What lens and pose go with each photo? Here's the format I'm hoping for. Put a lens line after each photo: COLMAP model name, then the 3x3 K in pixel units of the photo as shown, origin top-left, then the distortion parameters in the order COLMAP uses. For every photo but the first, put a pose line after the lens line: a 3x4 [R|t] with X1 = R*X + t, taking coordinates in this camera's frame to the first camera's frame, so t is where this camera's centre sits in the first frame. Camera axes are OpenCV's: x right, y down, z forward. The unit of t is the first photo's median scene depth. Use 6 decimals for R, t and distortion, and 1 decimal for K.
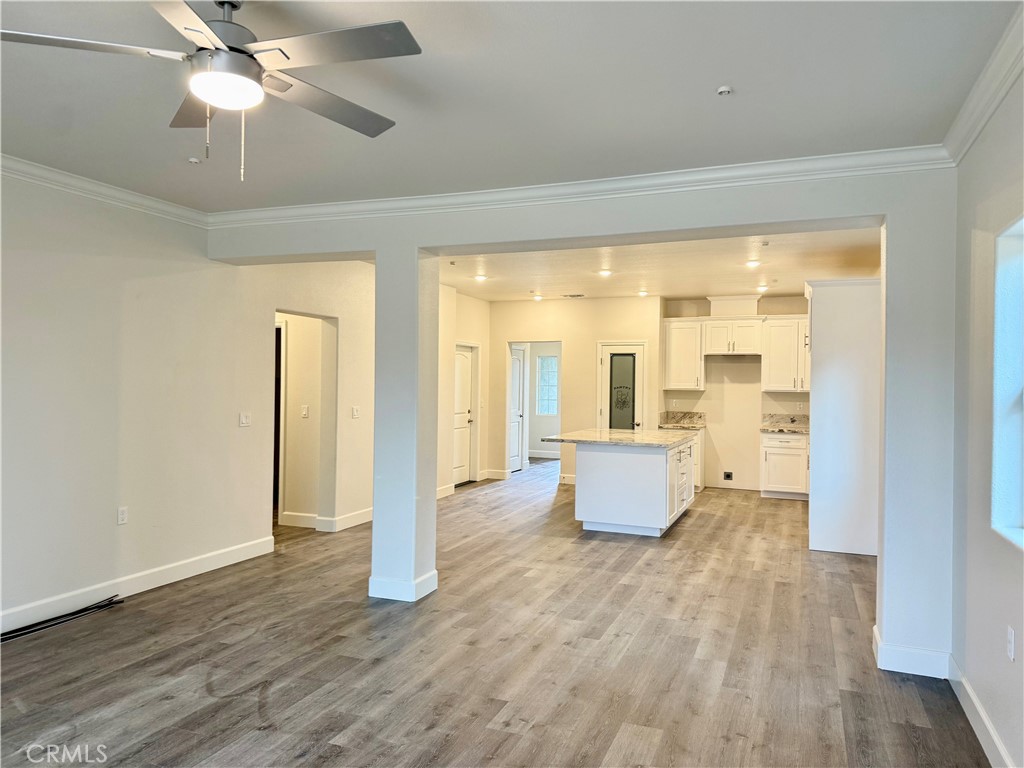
lens RADIAL K [[668.9, 0, 512.0], [0, 668.9, 384.0], [0, 0, 1]] dist [0.159681, -0.267377]
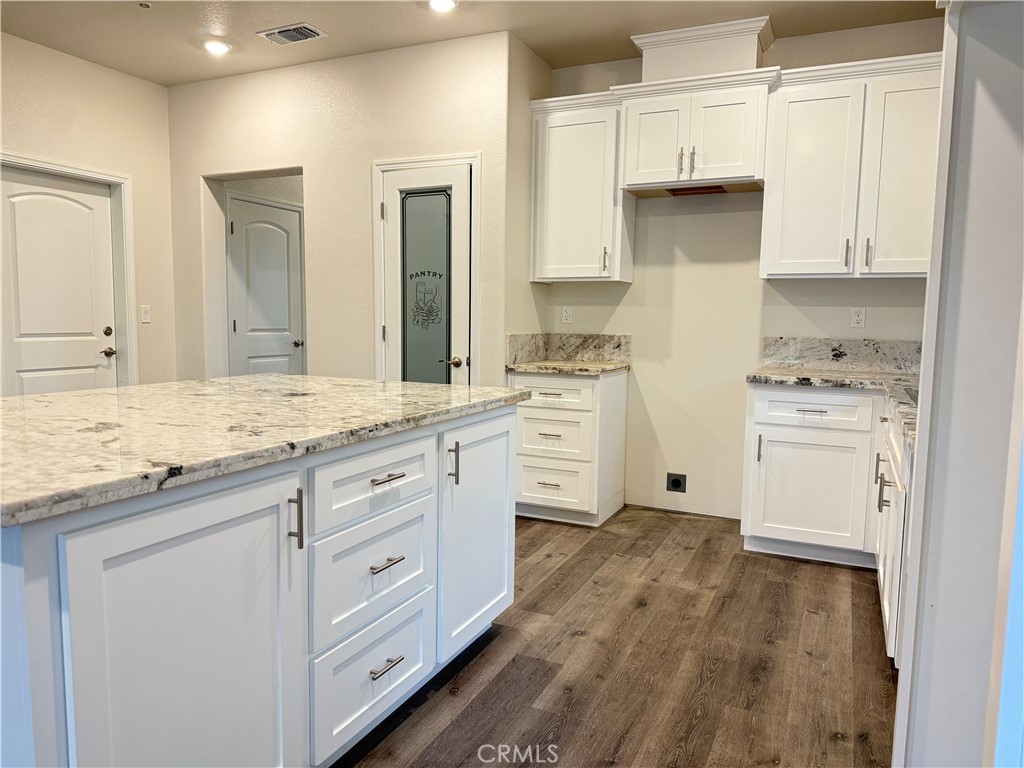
lens RADIAL K [[668.9, 0, 512.0], [0, 668.9, 384.0], [0, 0, 1]] dist [0.159681, -0.267377]
pose [[0.998674, 0.006704, -0.051044, 0.240699], [-0.001572, 0.994995, 0.099912, 0.031384], [0.051458, -0.099699, 0.993686, 0.587579]]
